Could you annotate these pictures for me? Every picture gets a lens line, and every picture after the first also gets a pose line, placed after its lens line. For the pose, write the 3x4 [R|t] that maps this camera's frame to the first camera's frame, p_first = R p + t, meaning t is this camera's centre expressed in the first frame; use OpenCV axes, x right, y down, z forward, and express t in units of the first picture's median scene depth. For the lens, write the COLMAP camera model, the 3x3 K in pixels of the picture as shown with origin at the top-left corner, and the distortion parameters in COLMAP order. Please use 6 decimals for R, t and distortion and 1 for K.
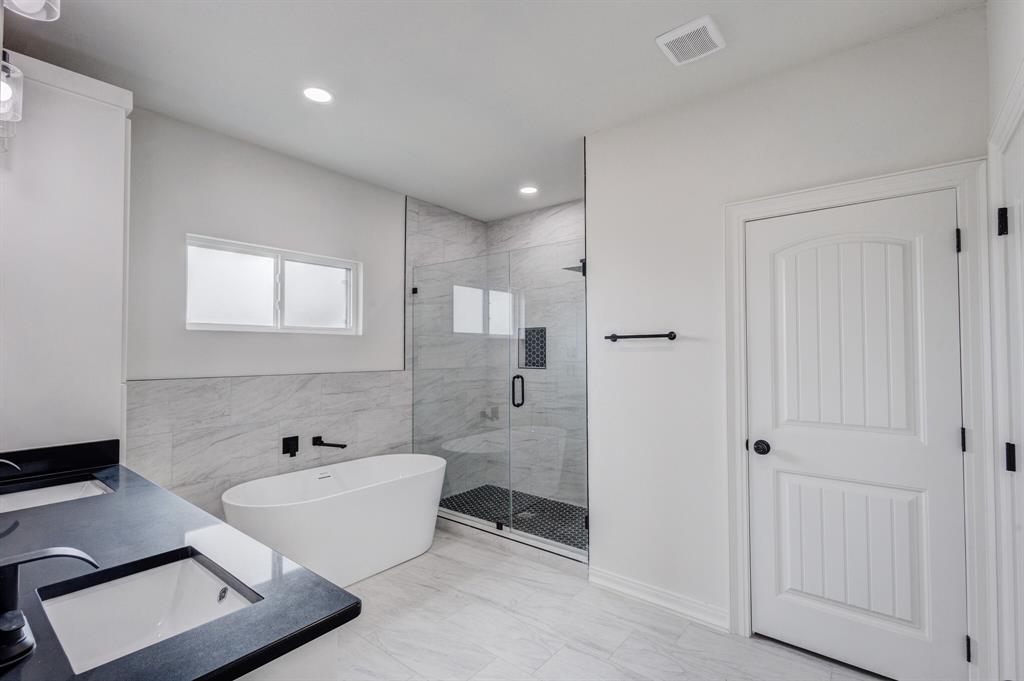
lens RADIAL K [[466.7, 0, 512.0], [0, 466.7, 340.5], [0, 0, 1]] dist [0.001286, 0.000009]
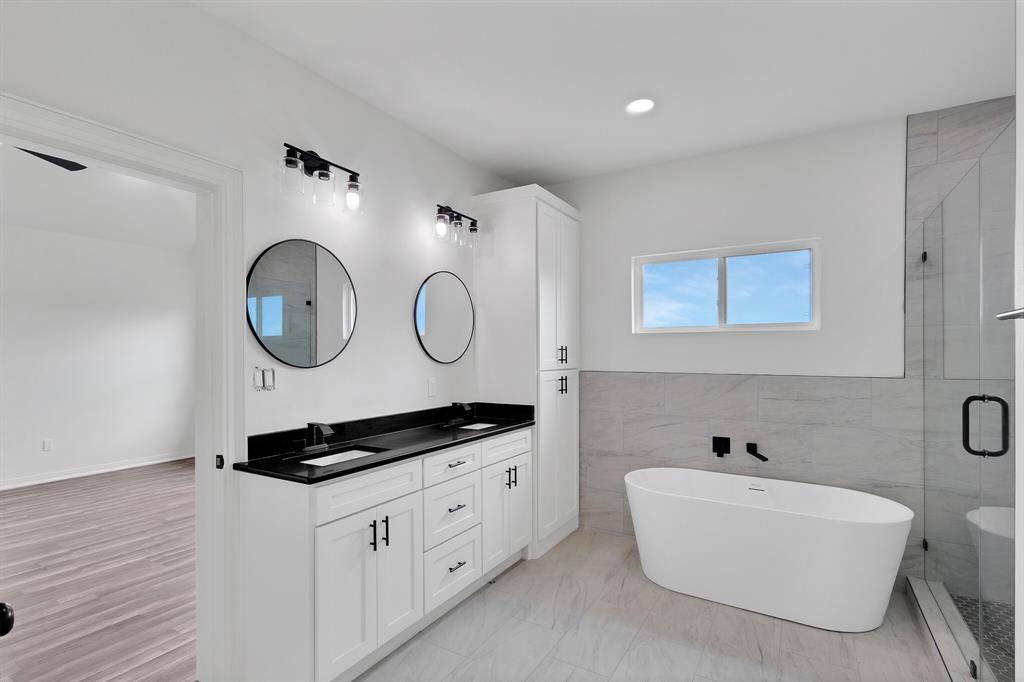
lens RADIAL K [[484.8, 0, 508.6], [0, 484.8, 354.5], [0, 0, 1]] dist [0.003041, -0.000301]
pose [[0.130151, 0.002397, -0.991491, 0.465201], [0.024086, 0.999694, 0.005579, 0.014360], [0.991202, -0.024607, 0.130053, 0.404624]]
